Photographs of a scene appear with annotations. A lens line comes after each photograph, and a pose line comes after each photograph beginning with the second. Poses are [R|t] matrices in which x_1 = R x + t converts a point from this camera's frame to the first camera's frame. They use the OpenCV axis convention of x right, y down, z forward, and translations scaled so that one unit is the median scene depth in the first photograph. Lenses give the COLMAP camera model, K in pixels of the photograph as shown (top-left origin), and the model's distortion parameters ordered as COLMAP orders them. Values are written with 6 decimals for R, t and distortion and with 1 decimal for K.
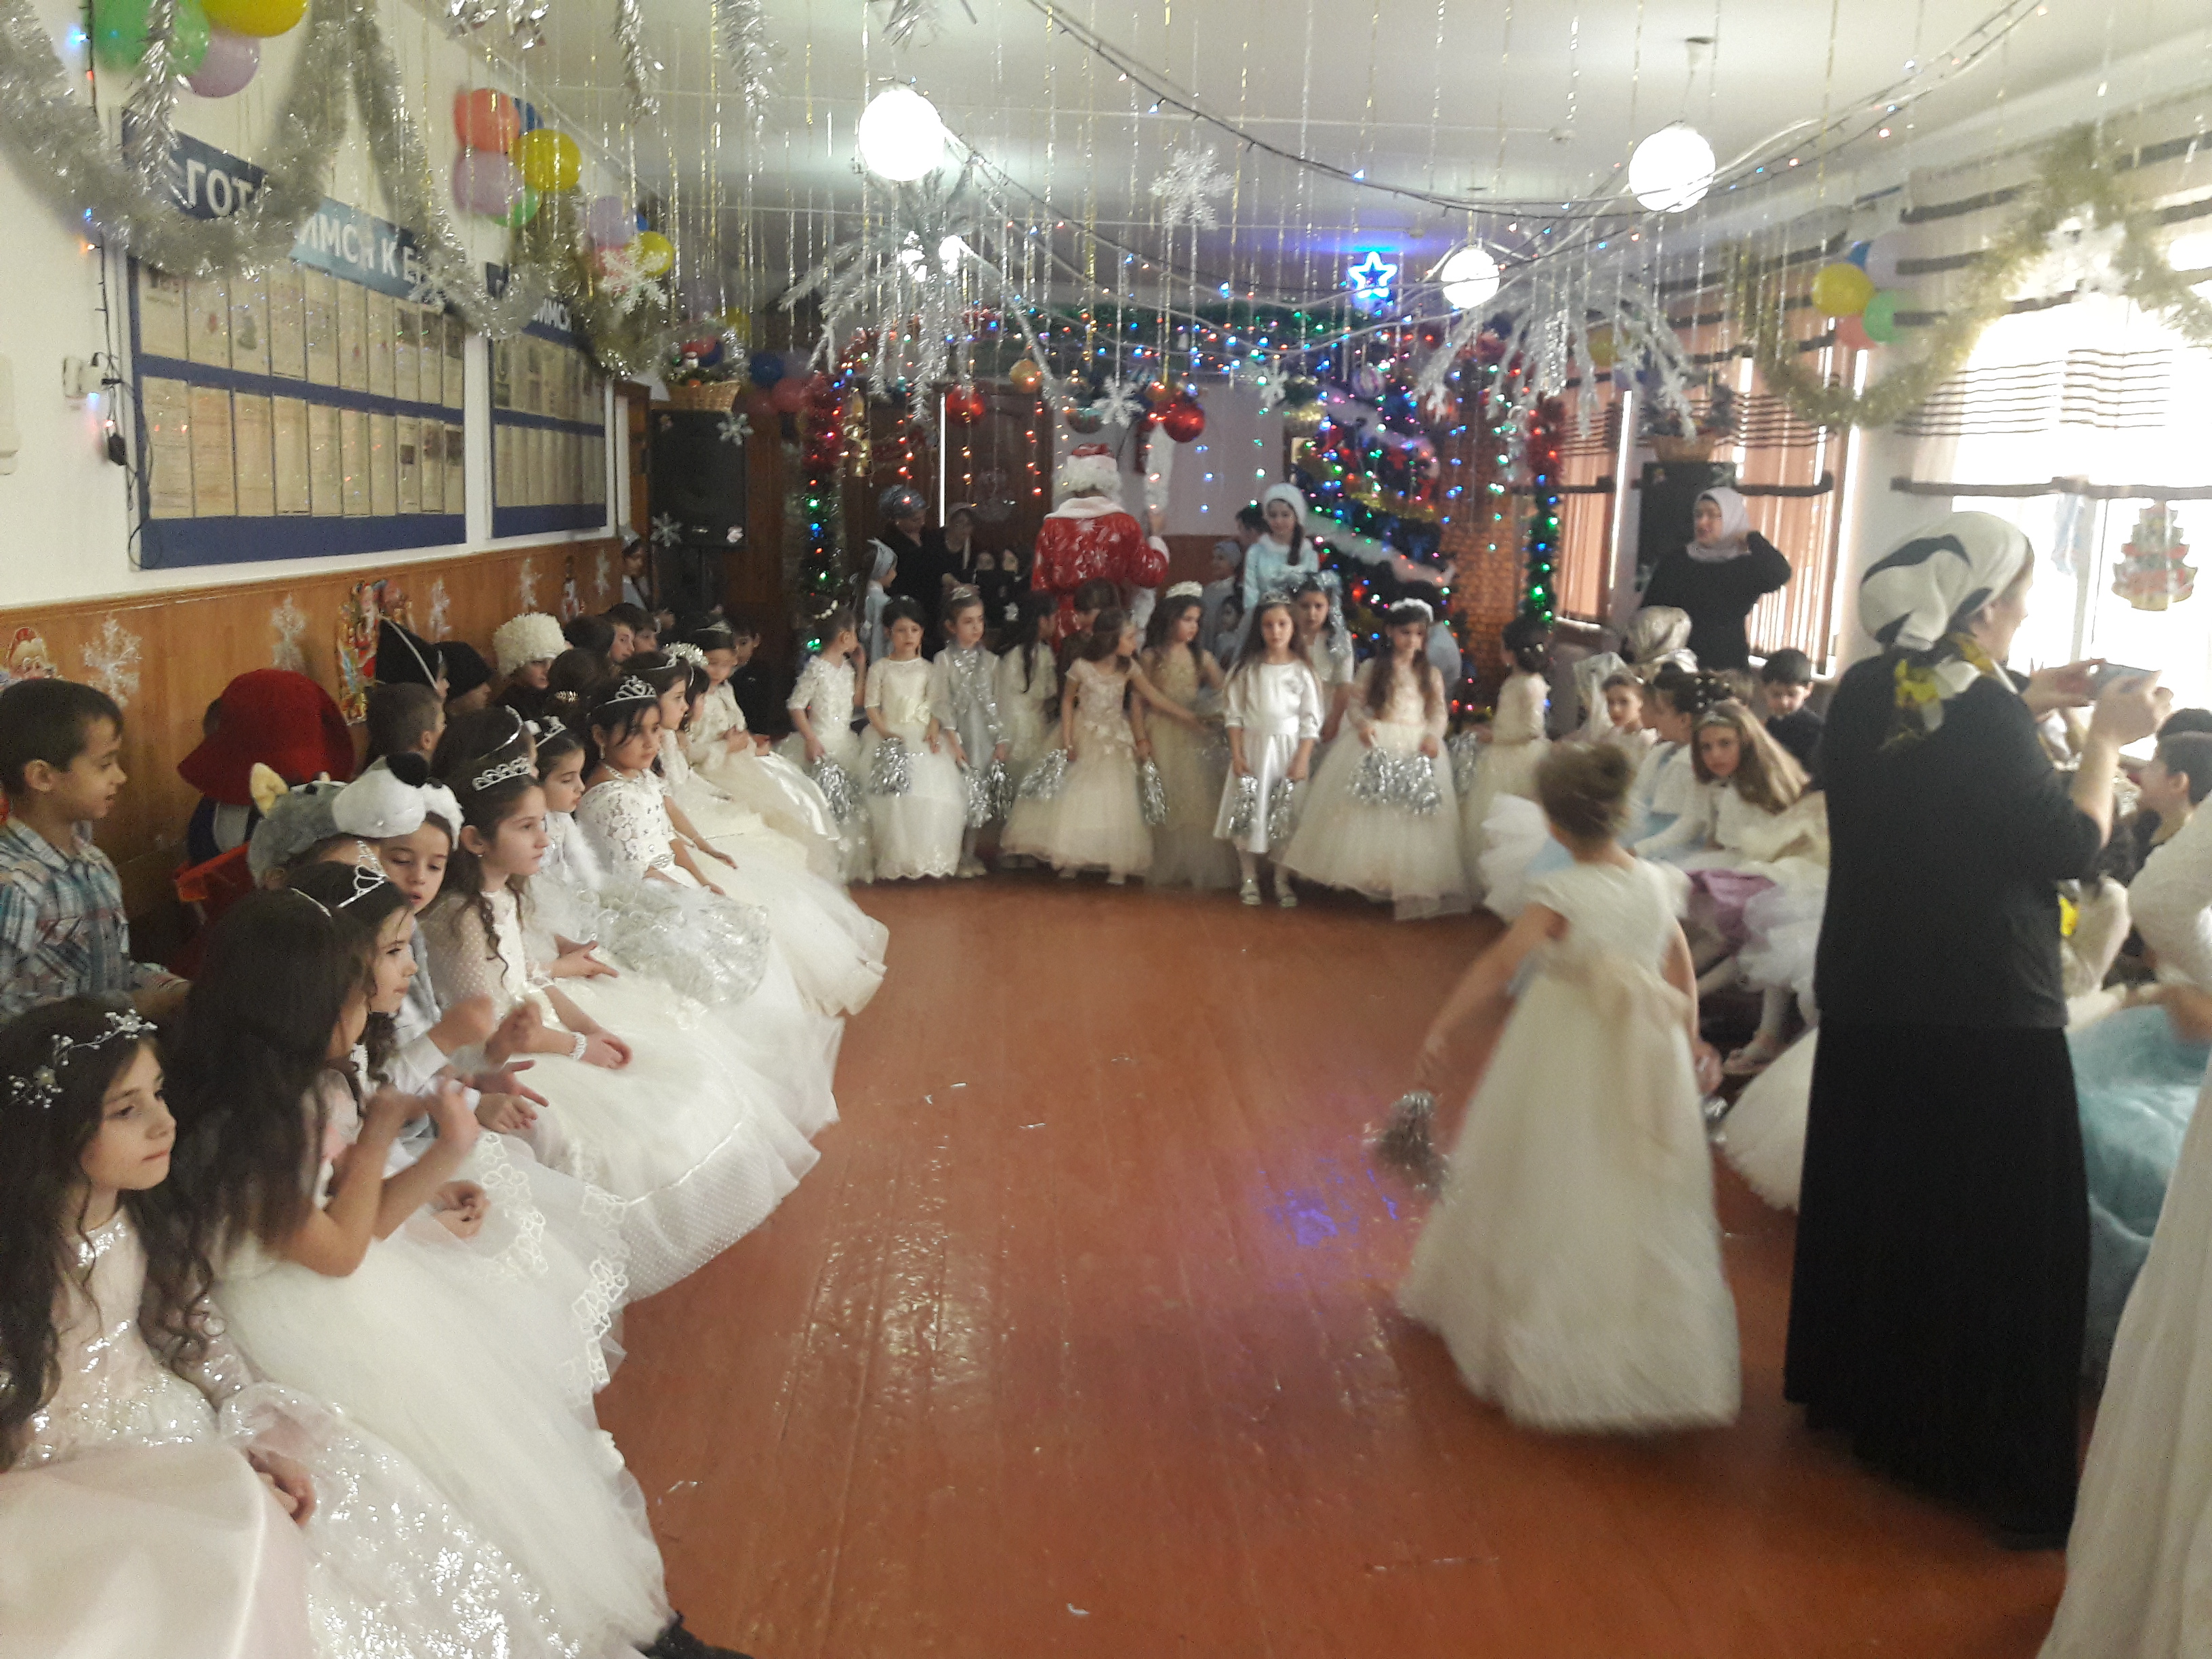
lens RADIAL K [[1831.2, 0, 1111.4], [0, 1831.2, 813.2], [0, 0, 1]] dist [-0.005828, -0.006559]
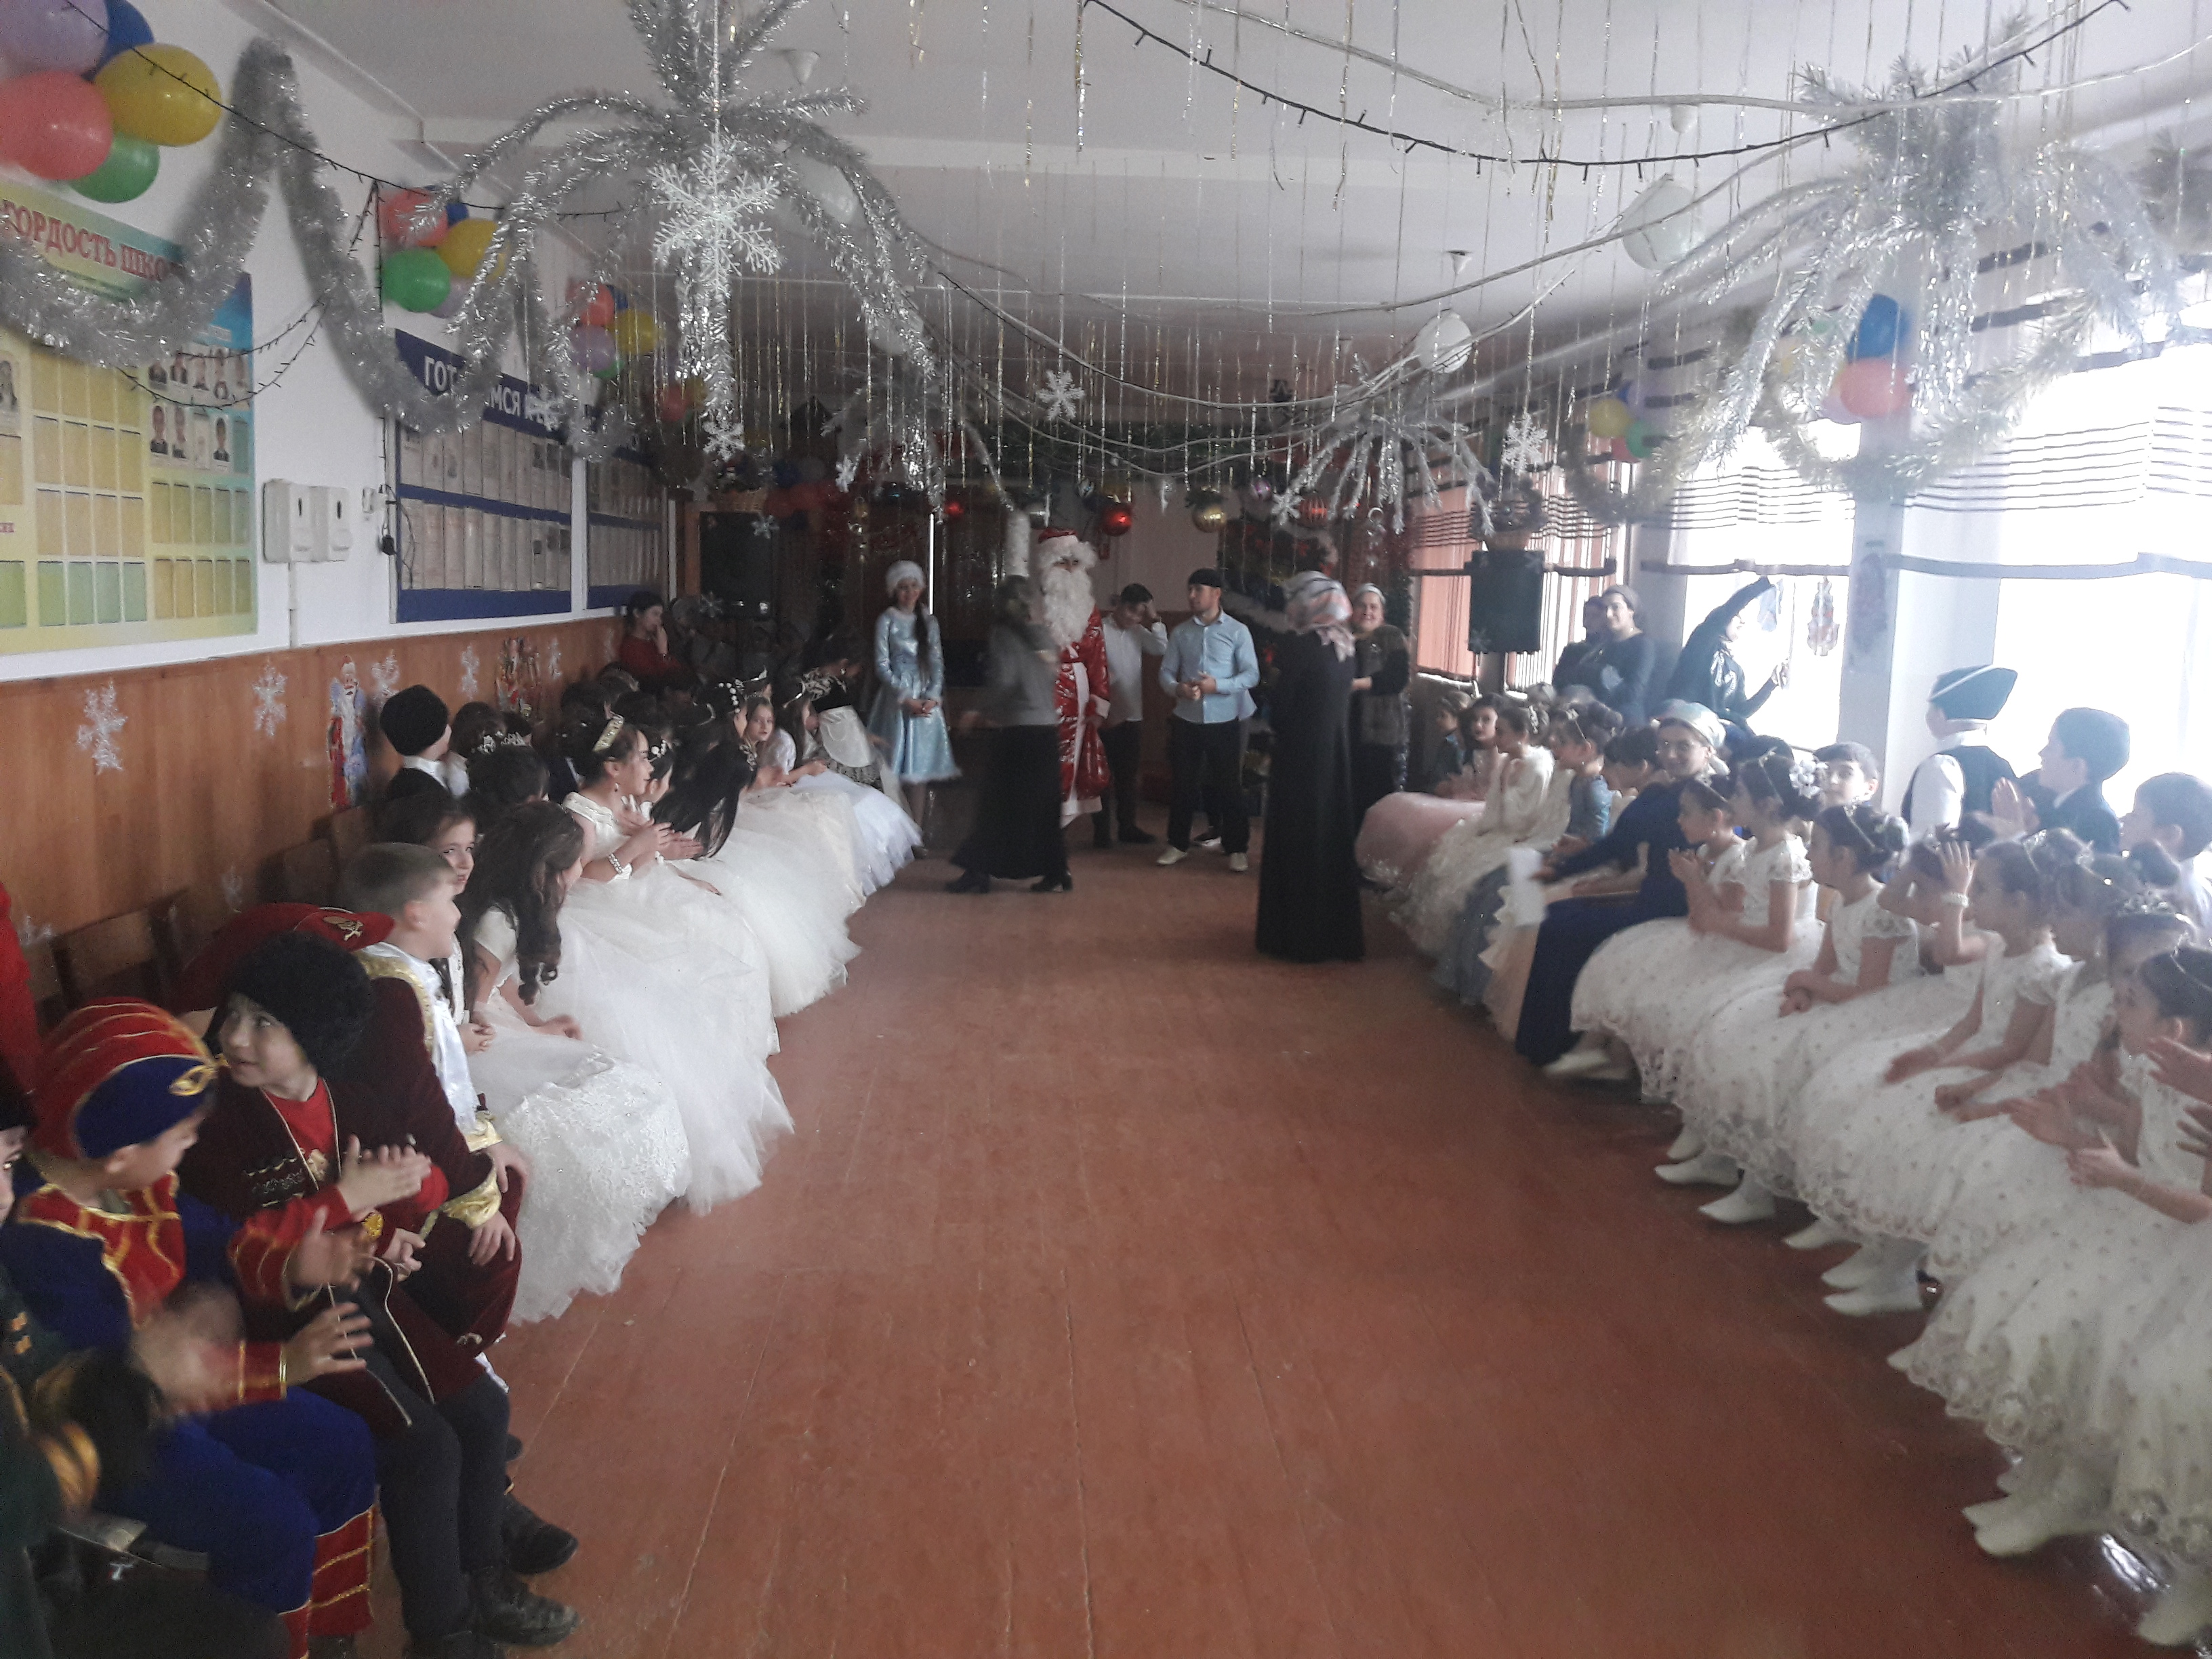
lens RADIAL K [[1831.2, 0, 1100.2], [0, 1831.2, 836.4], [0, 0, 1]] dist [-0.005828, -0.006559]
pose [[0.999989, -0.002528, -0.003861, 0.039920], [0.002391, 0.999385, -0.034992, 0.060920], [0.003947, 0.034983, 0.999380, -0.316621]]
